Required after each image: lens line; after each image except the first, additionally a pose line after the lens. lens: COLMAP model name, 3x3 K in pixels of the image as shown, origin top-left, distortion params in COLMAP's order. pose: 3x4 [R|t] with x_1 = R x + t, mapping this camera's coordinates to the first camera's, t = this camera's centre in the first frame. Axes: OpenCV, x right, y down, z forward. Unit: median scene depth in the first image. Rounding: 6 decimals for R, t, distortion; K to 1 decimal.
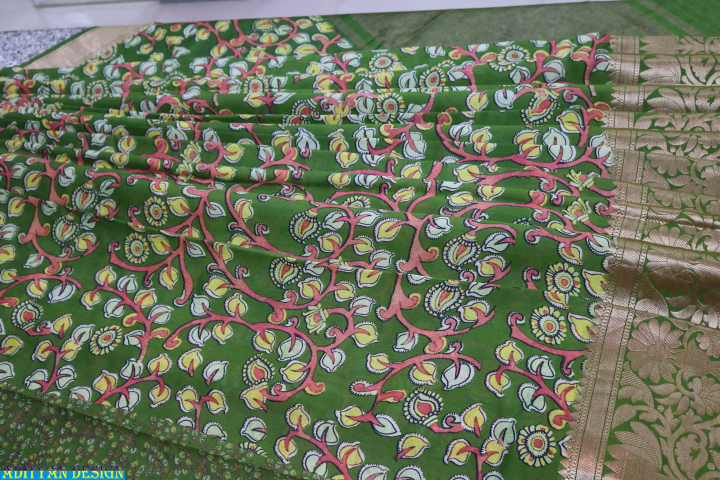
lens RADIAL K [[829.7, 0, 360.0], [0, 829.7, 240.0], [0, 0, 1]] dist [-0.001894, 0.015336]
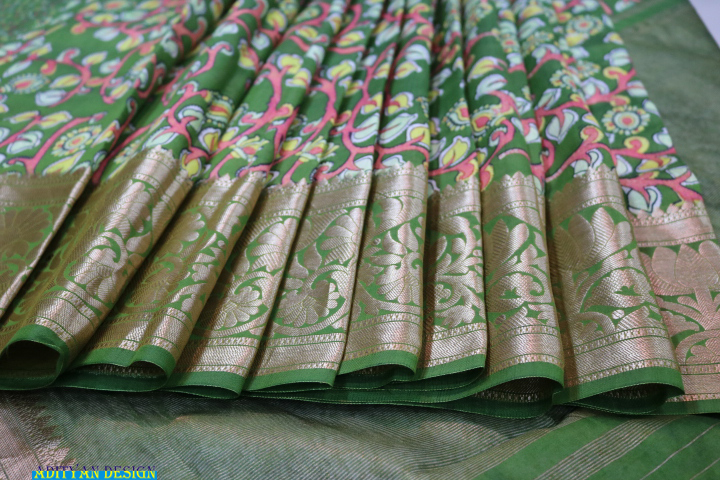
lens RADIAL K [[829.7, 0, 360.0], [0, 829.7, 240.0], [0, 0, 1]] dist [-0.001894, 0.015336]
pose [[0.105524, 0.742743, -0.661209, 0.782733], [-0.778365, 0.475510, 0.409923, -0.346593], [0.618880, 0.471406, 0.628303, 0.690864]]
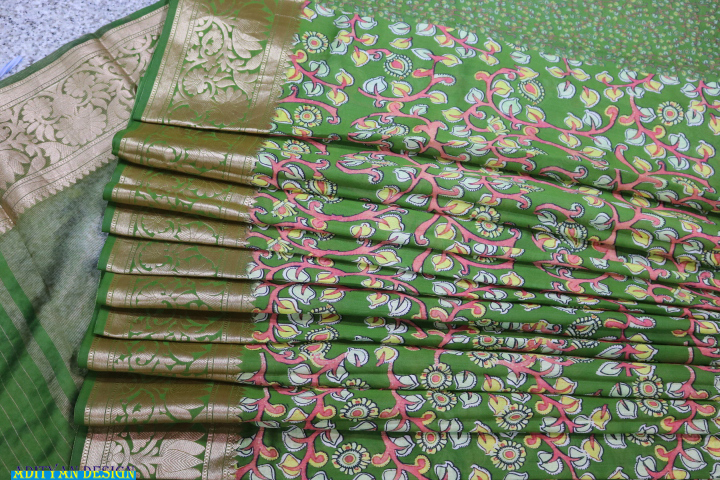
lens RADIAL K [[829.7, 0, 360.0], [0, 829.7, 240.0], [0, 0, 1]] dist [-0.001894, 0.015336]
pose [[-0.983011, 0.182292, 0.021422, 0.149440], [-0.076319, -0.512090, 0.855534, -1.025499], [0.166927, 0.839365, 0.517303, 0.495056]]
